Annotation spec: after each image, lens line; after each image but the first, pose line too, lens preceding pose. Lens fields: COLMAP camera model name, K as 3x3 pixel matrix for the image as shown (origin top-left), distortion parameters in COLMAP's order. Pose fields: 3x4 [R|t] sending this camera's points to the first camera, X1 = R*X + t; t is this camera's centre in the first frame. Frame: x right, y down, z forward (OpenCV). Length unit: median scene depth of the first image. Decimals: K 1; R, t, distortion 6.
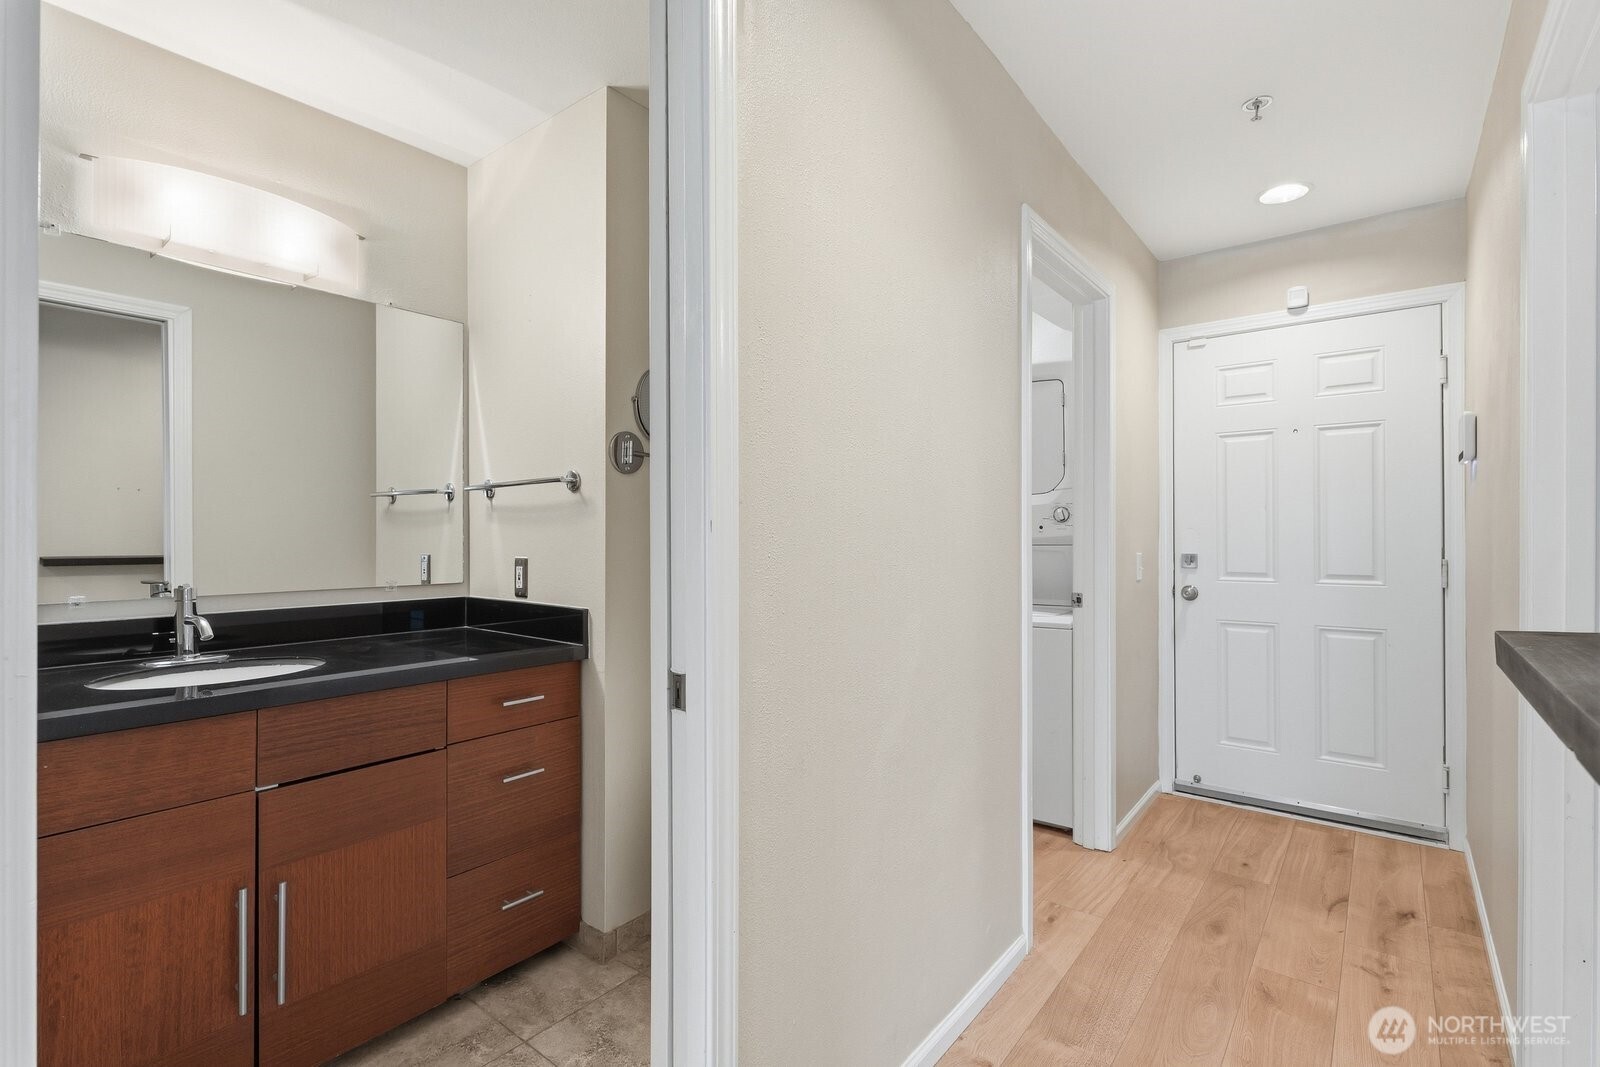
lens RADIAL K [[731.4, 0, 795.1], [0, 731.4, 535.6], [0, 0, 1]] dist [-0.001625, -0.000150]
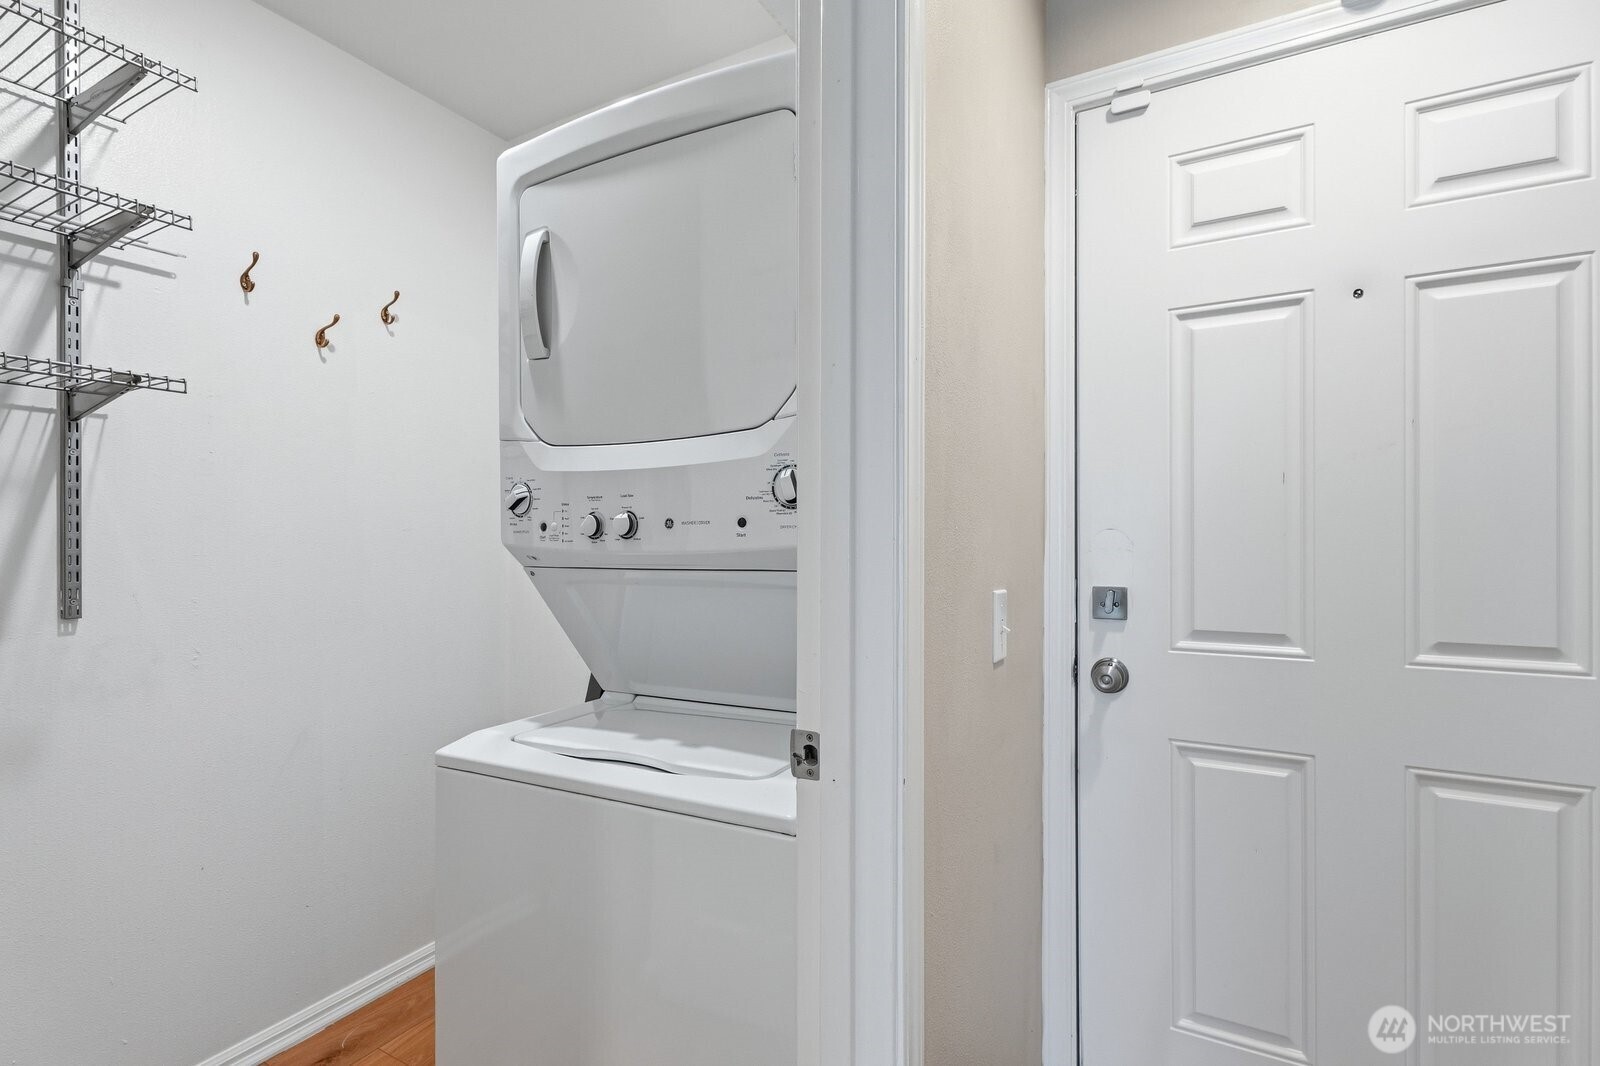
lens RADIAL K [[743.2, 0, 799.1], [0, 743.2, 538.0], [0, 0, 1]] dist [0.002525, -0.000080]
pose [[0.987277, 0.003107, 0.158981, 0.306692], [-0.002596, 0.999991, -0.003420, -0.002582], [-0.158990, 0.002964, 0.987276, 0.636184]]
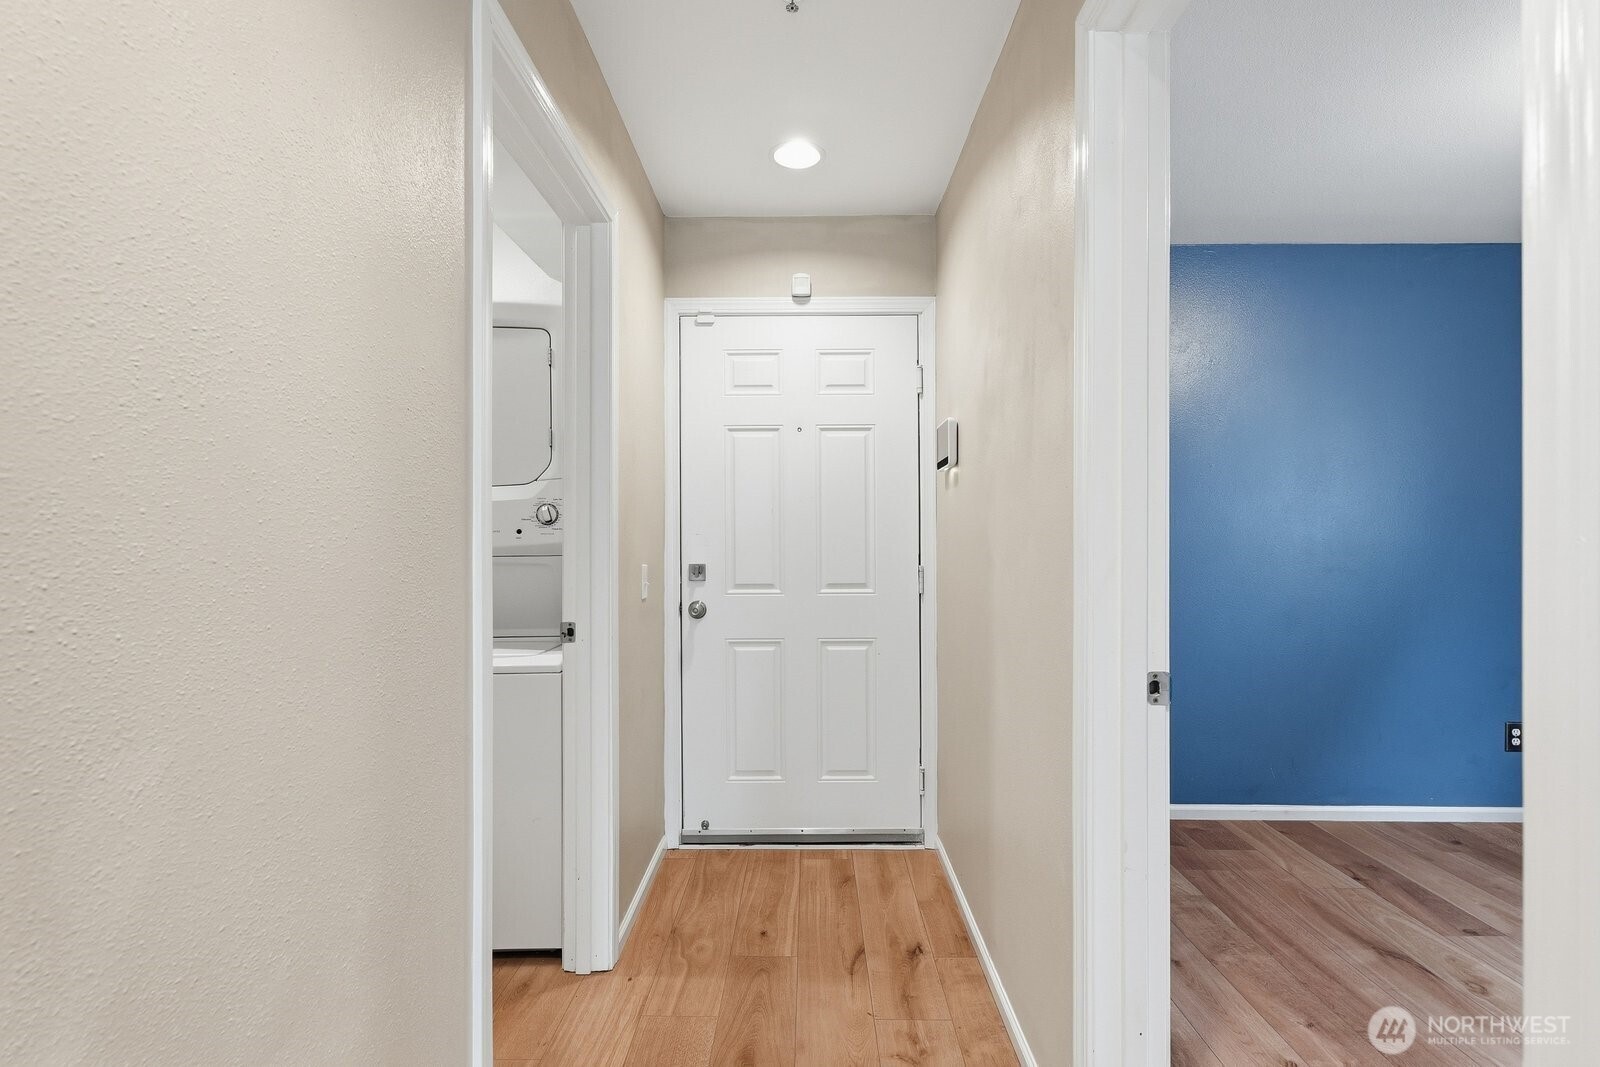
lens RADIAL K [[741.4, 0, 800.0], [0, 741.4, 533.5], [0, 0, 1]] dist [0.002081, 0.000319]
pose [[0.785770, 0.005114, 0.618498, 0.104642], [0.003425, 0.999915, -0.012619, 0.000507], [-0.618509, 0.012034, 0.785685, 0.262913]]
